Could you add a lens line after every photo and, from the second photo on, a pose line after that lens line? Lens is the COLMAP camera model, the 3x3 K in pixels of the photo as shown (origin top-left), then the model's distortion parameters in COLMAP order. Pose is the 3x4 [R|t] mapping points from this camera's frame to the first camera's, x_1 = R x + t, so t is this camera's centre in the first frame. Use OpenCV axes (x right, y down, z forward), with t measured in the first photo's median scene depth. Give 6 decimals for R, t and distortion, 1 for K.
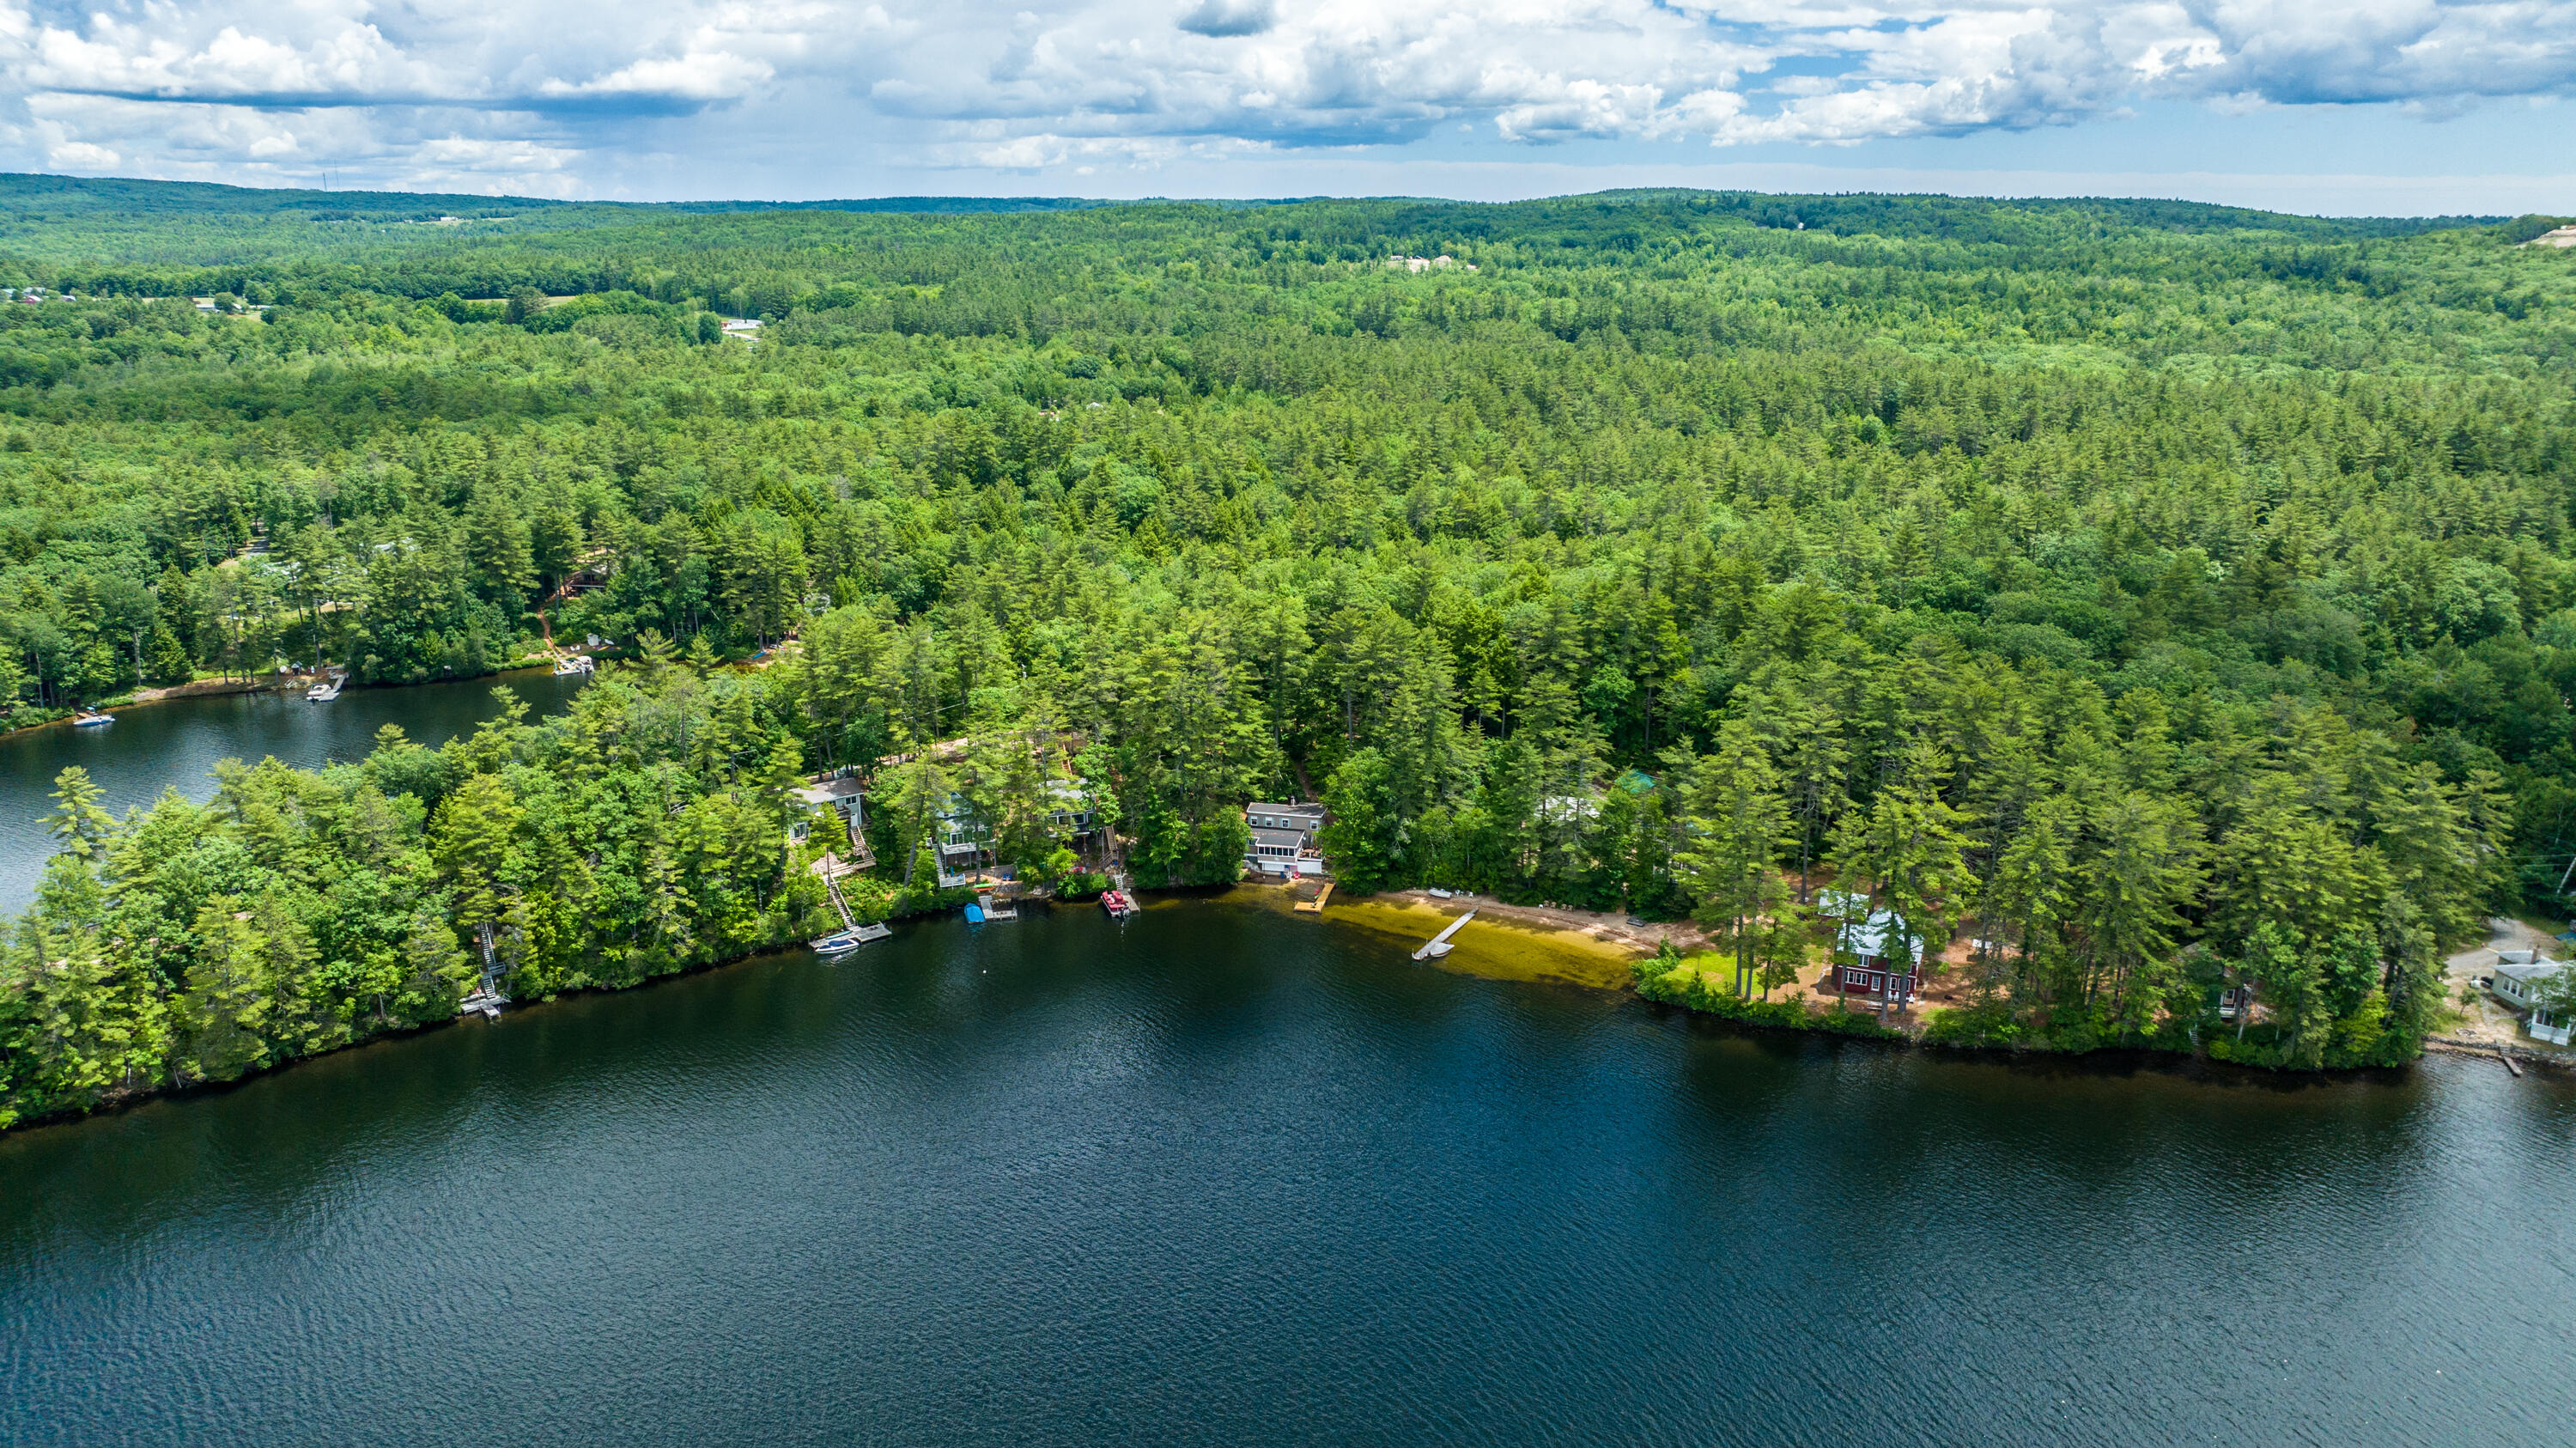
lens RADIAL K [[1793.9, 0, 1302.9], [0, 1793.9, 728.6], [0, 0, 1]] dist [-0.039288, 0.032288]
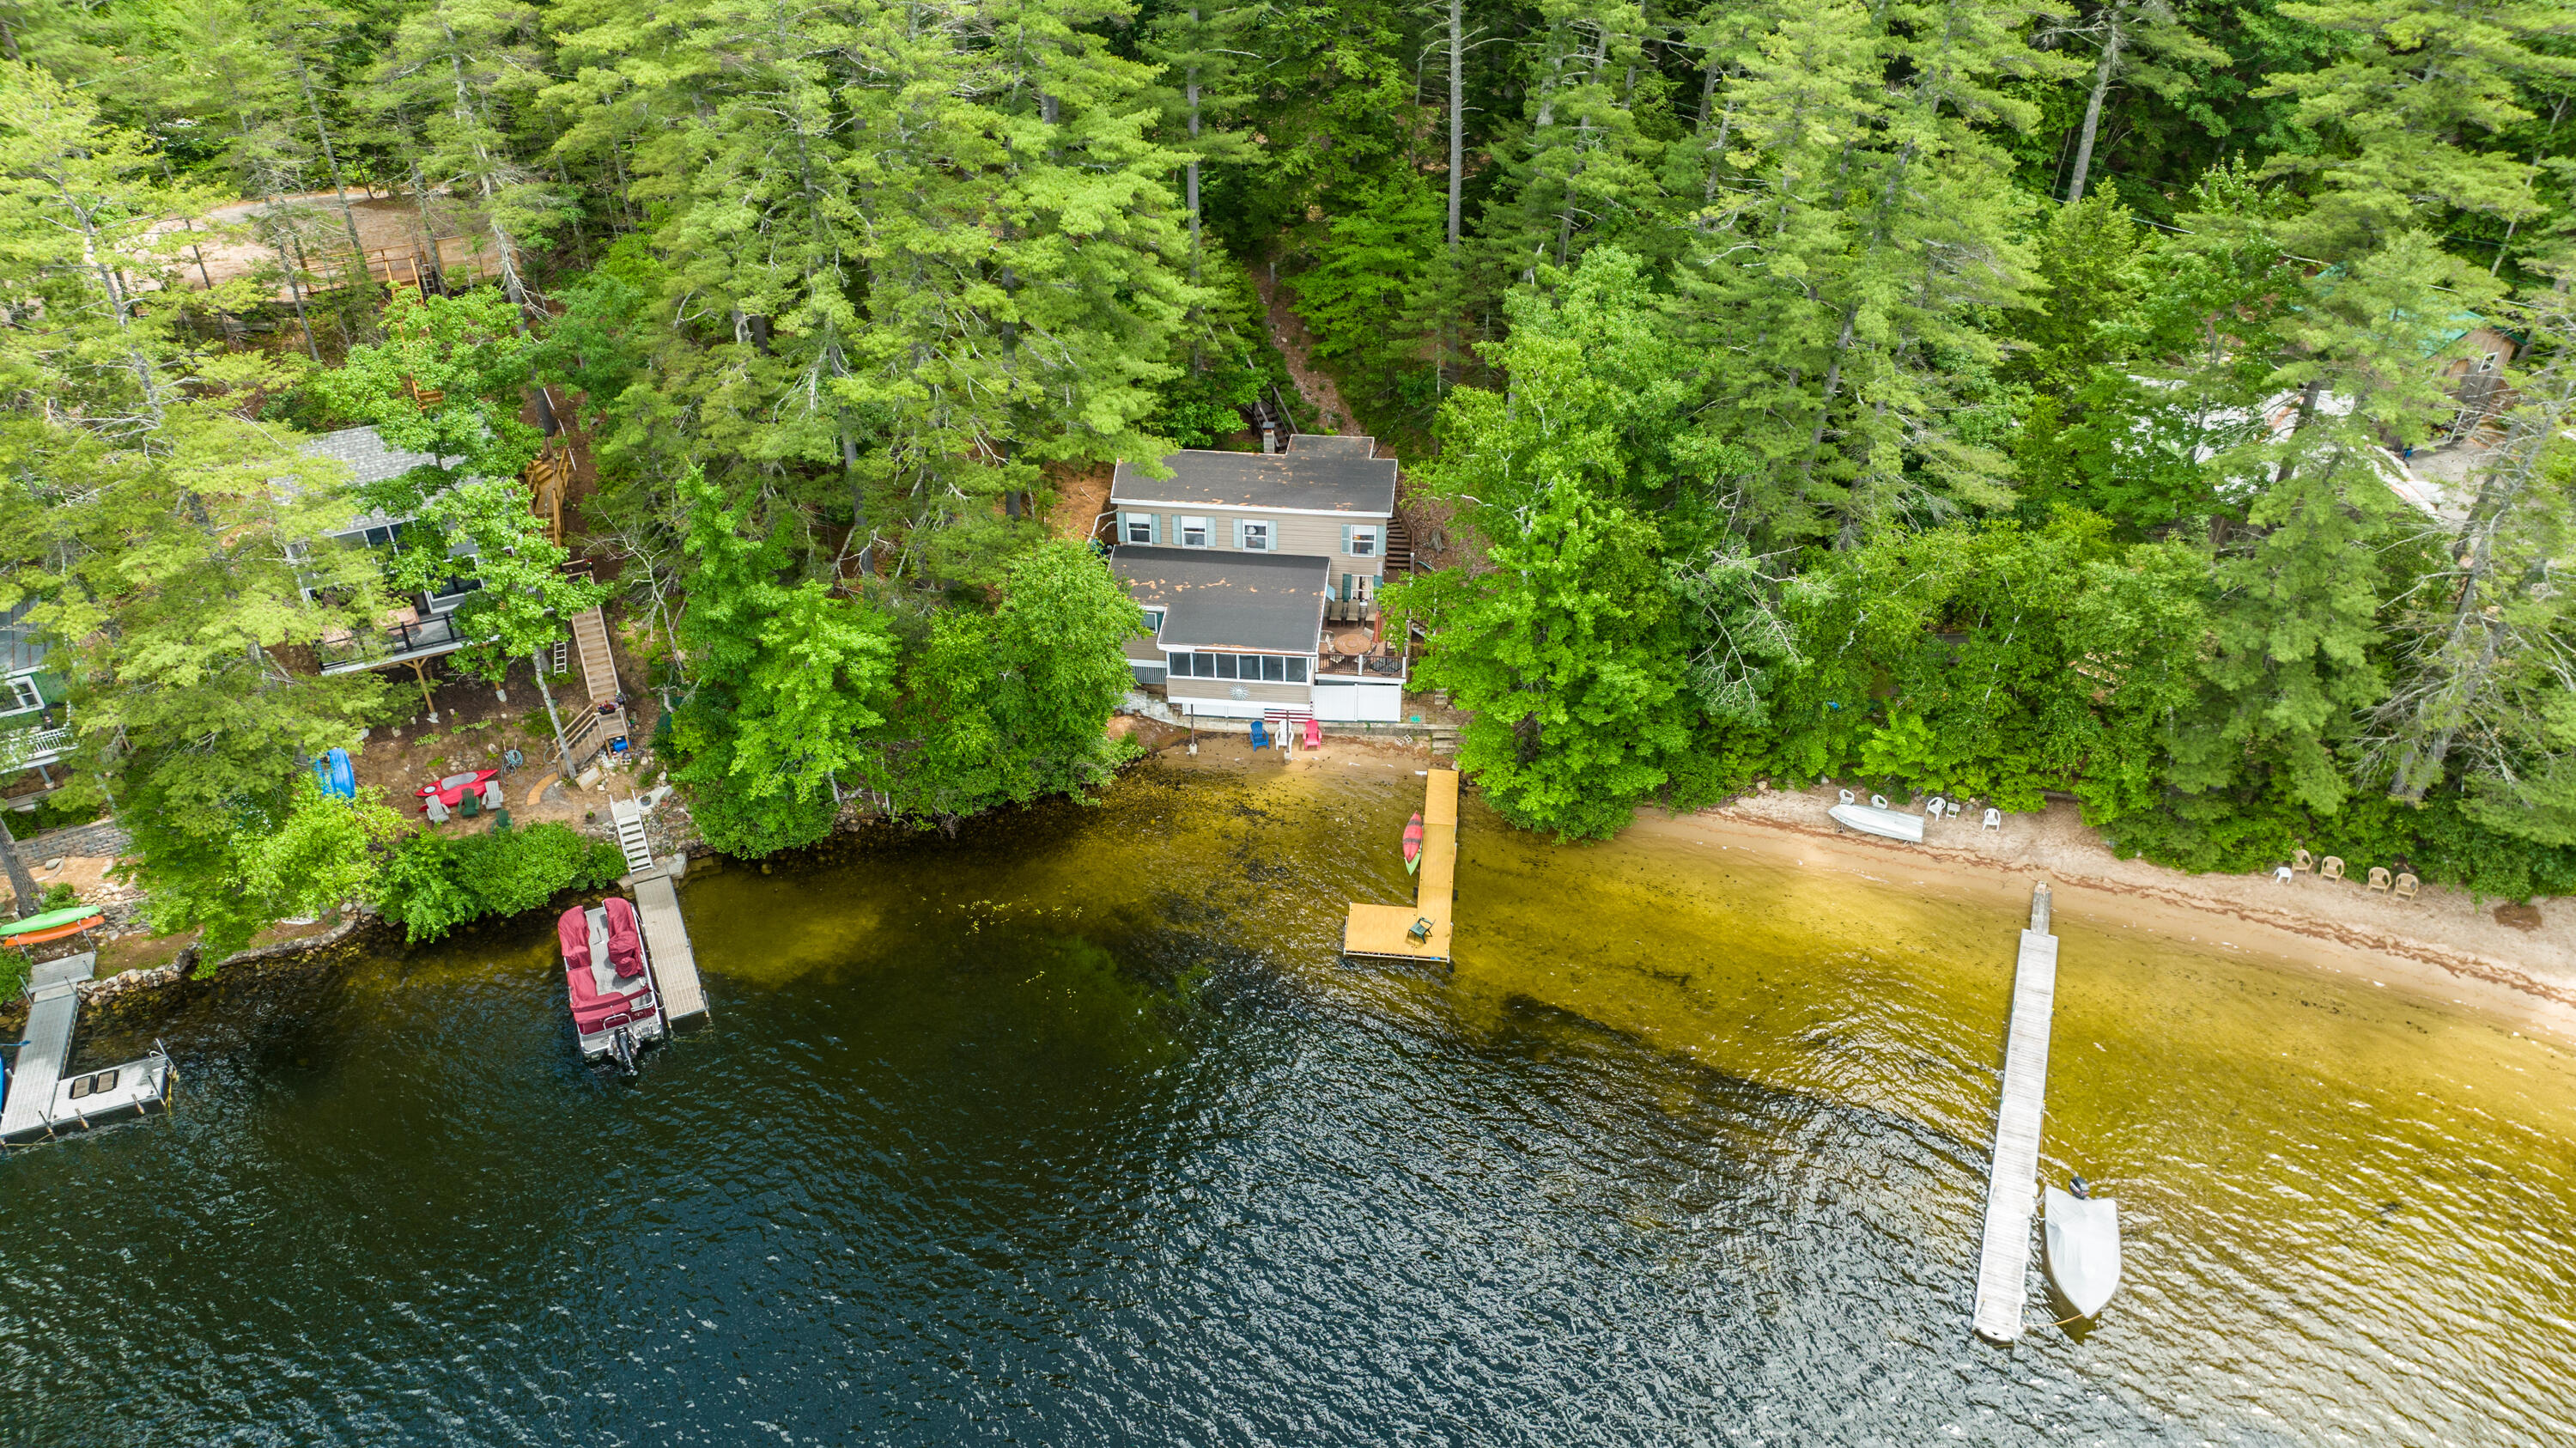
lens RADIAL K [[1793.9, 0, 1302.9], [0, 1793.9, 728.6], [0, 0, 1]] dist [-0.039288, 0.032288]
pose [[0.992413, -0.067332, 0.102868, -0.033618], [0.027035, 0.935736, 0.351663, -0.015839], [-0.119936, -0.346214, 0.930457, 0.764771]]
